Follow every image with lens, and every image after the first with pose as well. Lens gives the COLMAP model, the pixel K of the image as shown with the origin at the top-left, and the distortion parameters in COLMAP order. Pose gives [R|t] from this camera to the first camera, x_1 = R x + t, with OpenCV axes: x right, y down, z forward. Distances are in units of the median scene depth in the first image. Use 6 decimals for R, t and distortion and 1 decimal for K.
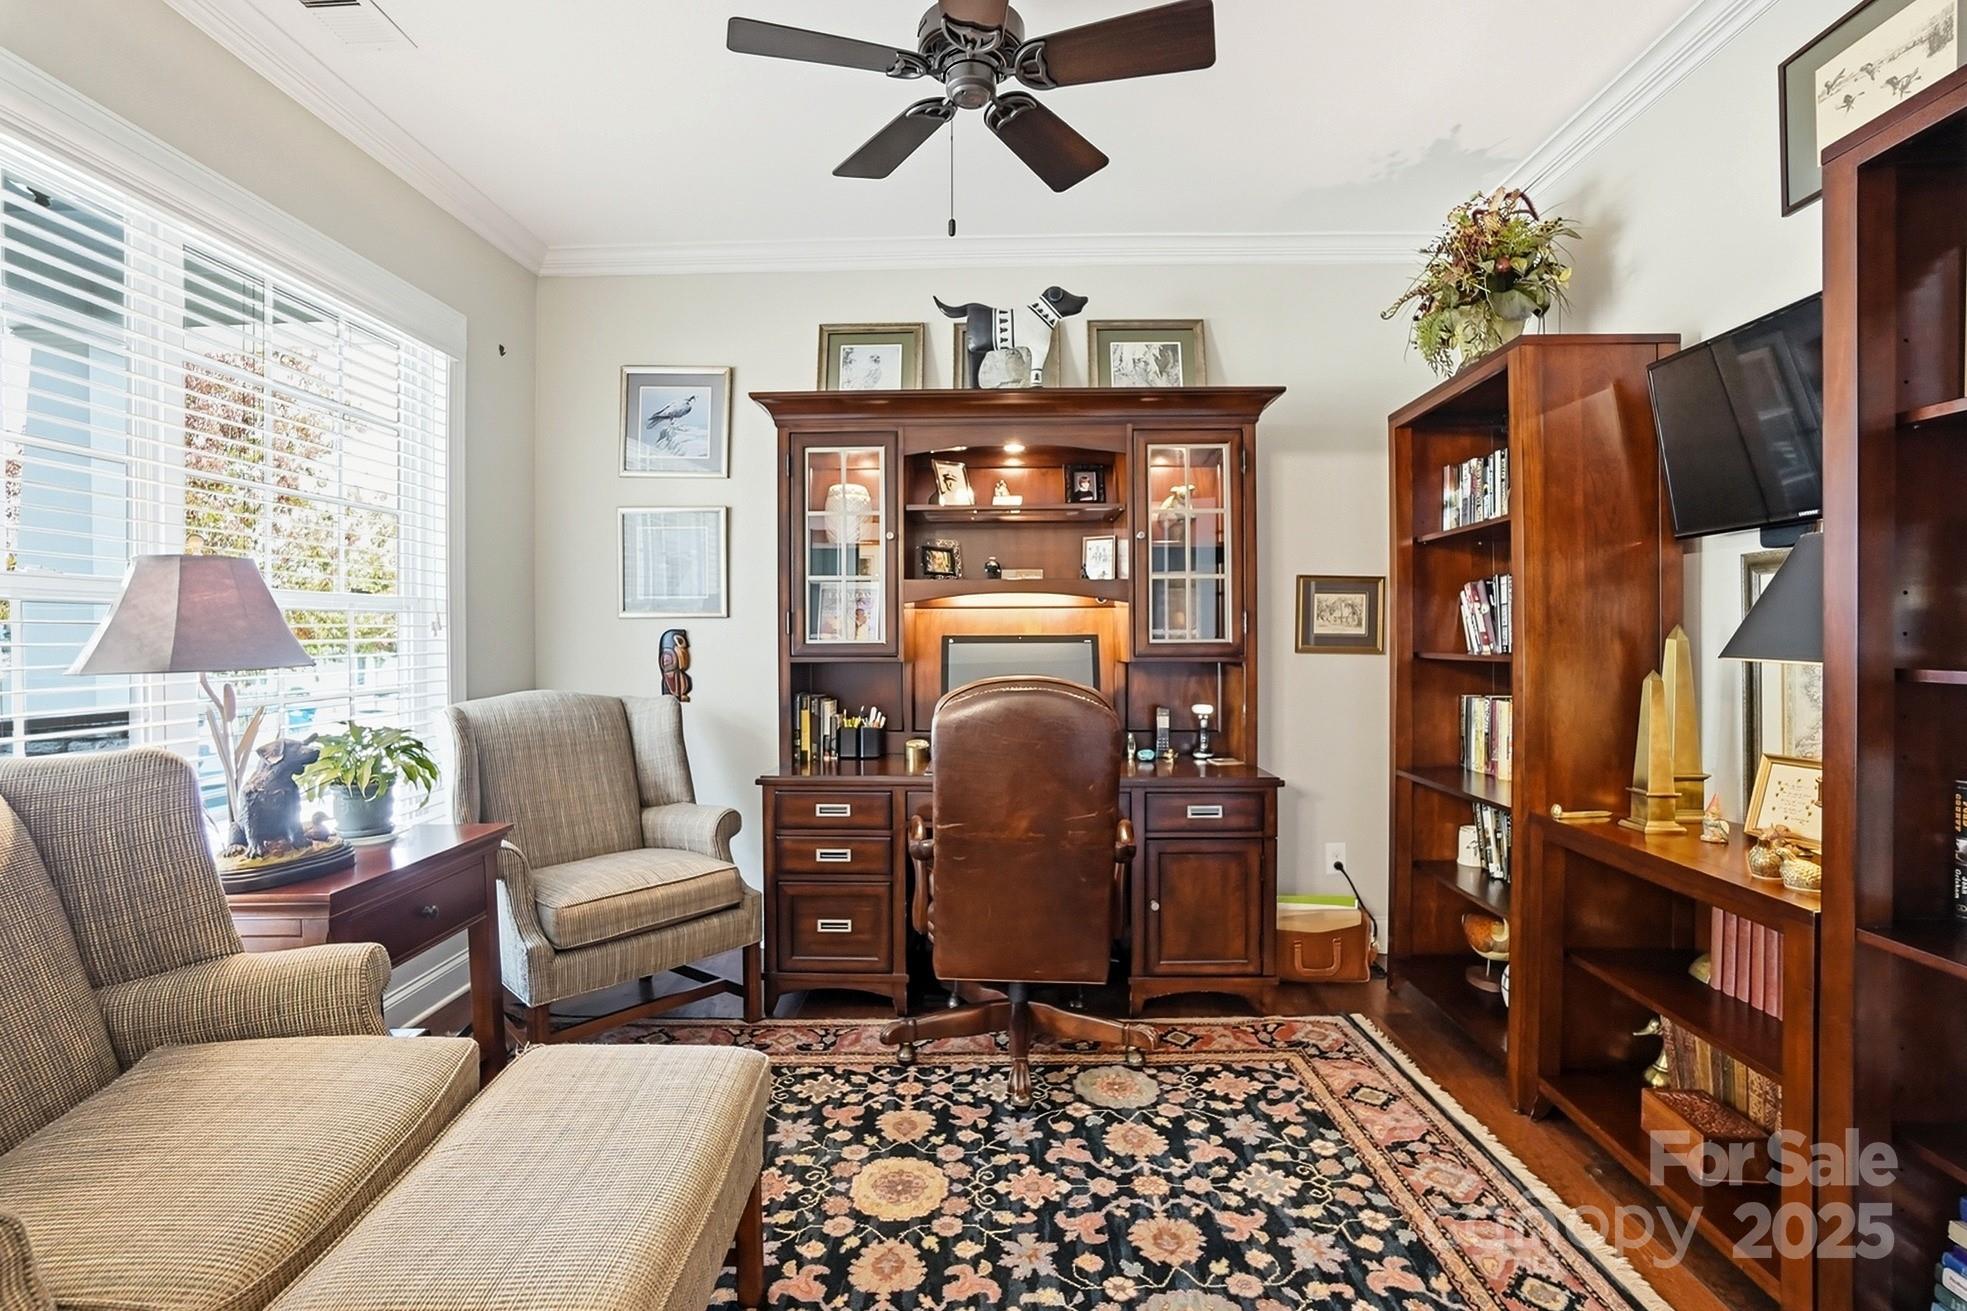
lens RADIAL K [[896.3, 0, 974.3], [0, 896.3, 650.2], [0, 0, 1]] dist [-0.068054, 0.024107]
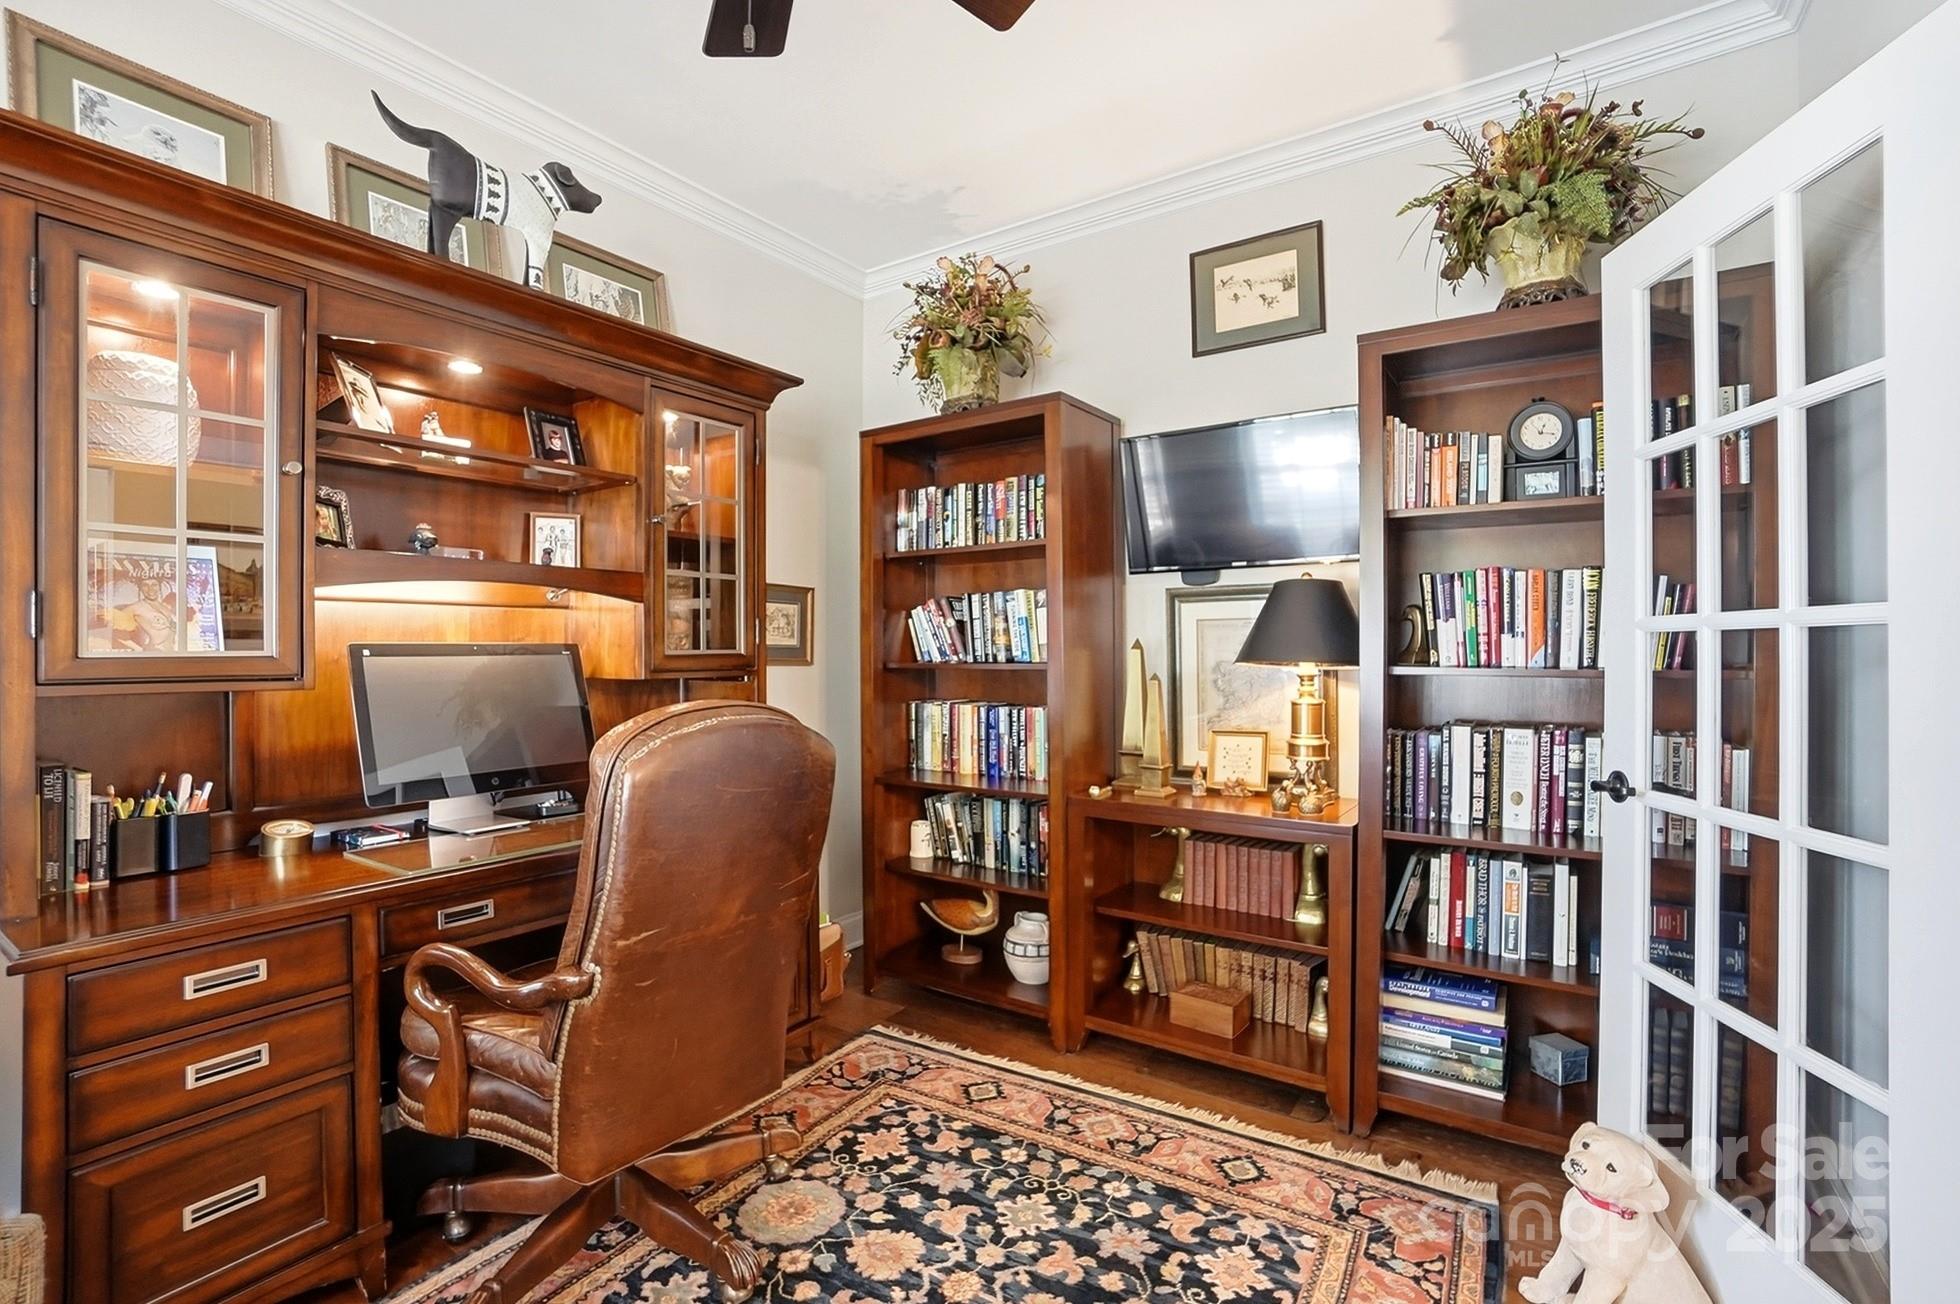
lens RADIAL K [[893.1, 0, 970.8], [0, 893.1, 646.7], [0, 0, 1]] dist [-0.068054, 0.024107]
pose [[0.525310, 0.004437, 0.850899, -0.439628], [0.012266, 0.999843, -0.012786, -0.002220], [-0.850823, 0.017153, 0.525173, 0.456200]]
